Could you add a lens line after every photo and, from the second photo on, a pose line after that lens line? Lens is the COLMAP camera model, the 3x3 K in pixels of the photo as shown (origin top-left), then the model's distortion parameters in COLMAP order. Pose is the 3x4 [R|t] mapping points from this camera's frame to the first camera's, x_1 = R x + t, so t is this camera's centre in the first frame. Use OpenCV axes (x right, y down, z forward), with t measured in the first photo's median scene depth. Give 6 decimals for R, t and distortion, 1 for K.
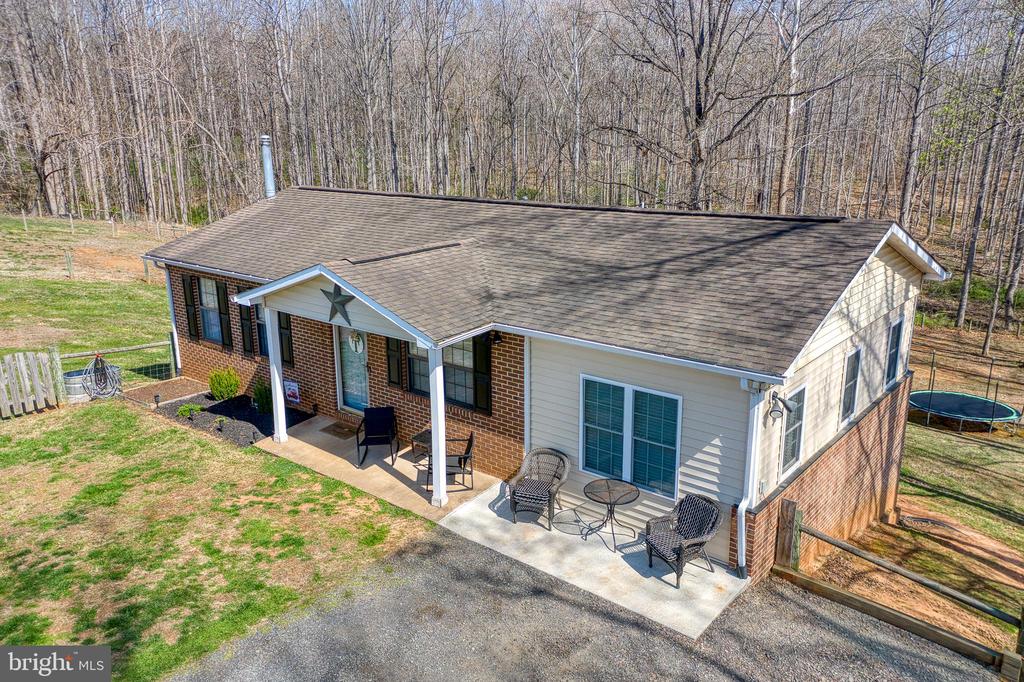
lens RADIAL K [[771.1, 0, 510.2], [0, 771.1, 338.2], [0, 0, 1]] dist [0.051171, 0.085679]
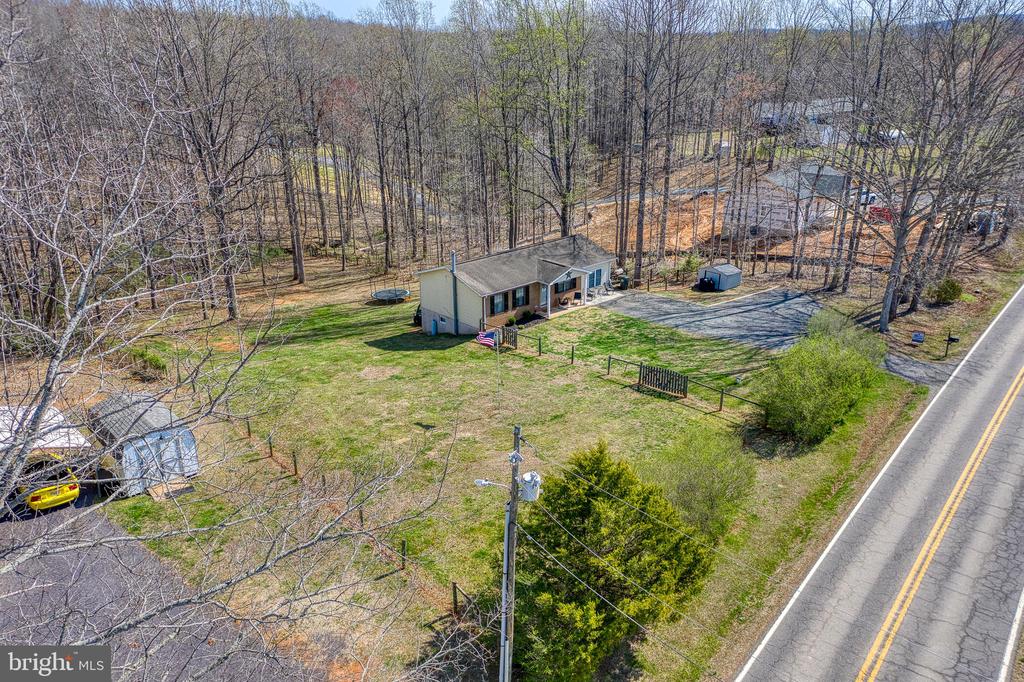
lens RADIAL K [[771.1, 0, 510.2], [0, 771.1, 338.2], [0, 0, 1]] dist [0.051171, 0.085679]
pose [[0.133589, -0.348817, 0.927621, -5.415350], [0.256683, 0.916248, 0.307575, -1.396914], [-0.957219, 0.197016, 0.211936, 0.460466]]
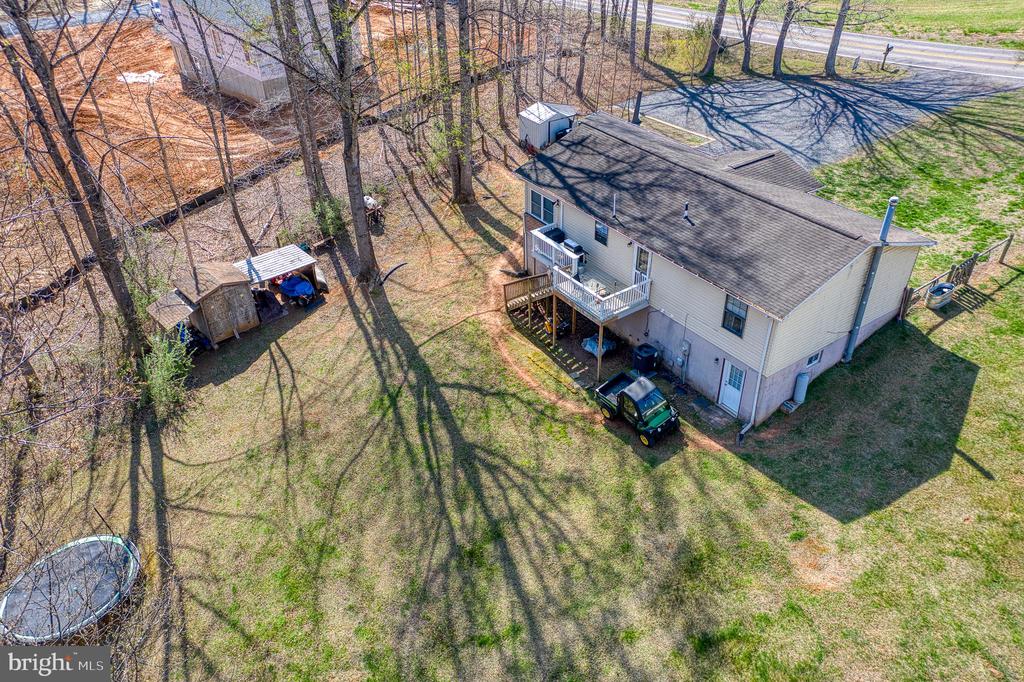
lens RADIAL K [[768.0, 0, 510.8], [0, 768.0, 336.3], [0, 0, 1]] dist [0.029956, 0.158925]
pose [[-0.961847, -0.132873, 0.239156, -0.082969], [0.097506, 0.650259, 0.753429, -2.030021], [-0.255624, 0.748002, -0.612494, 3.774396]]
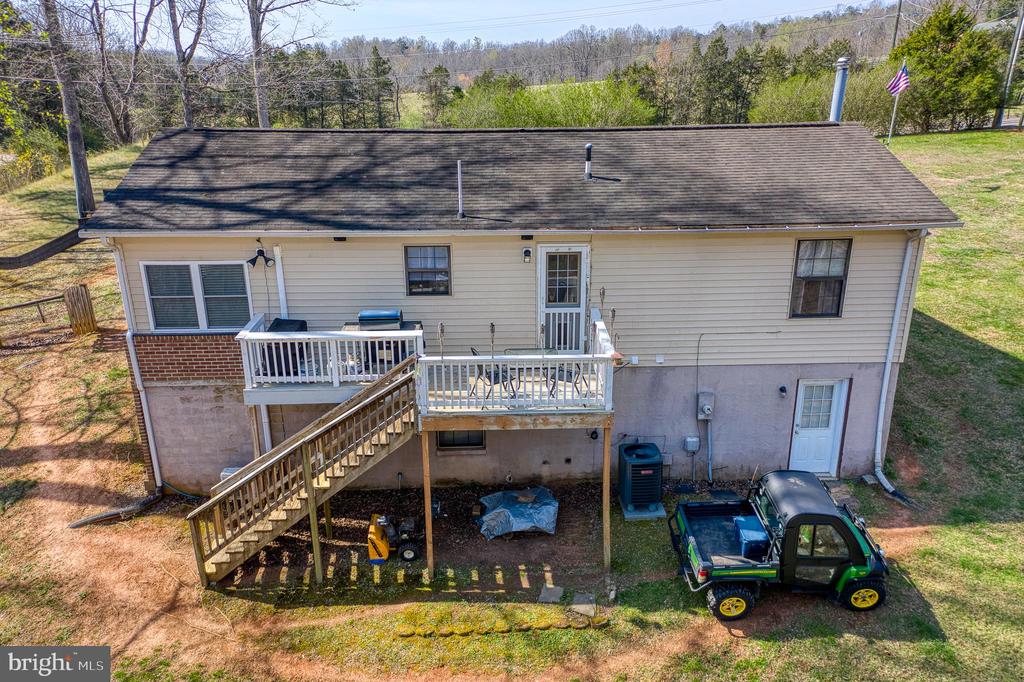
lens RADIAL K [[792.0, 0, 509.3], [0, 792.0, 330.8], [0, 0, 1]] dist [0.053896, 0.088251]
pose [[-0.749087, 0.220906, -0.624555, 1.051244], [-0.158300, 0.855767, 0.492549, -0.678730], [0.643281, 0.467829, -0.606075, 2.574559]]
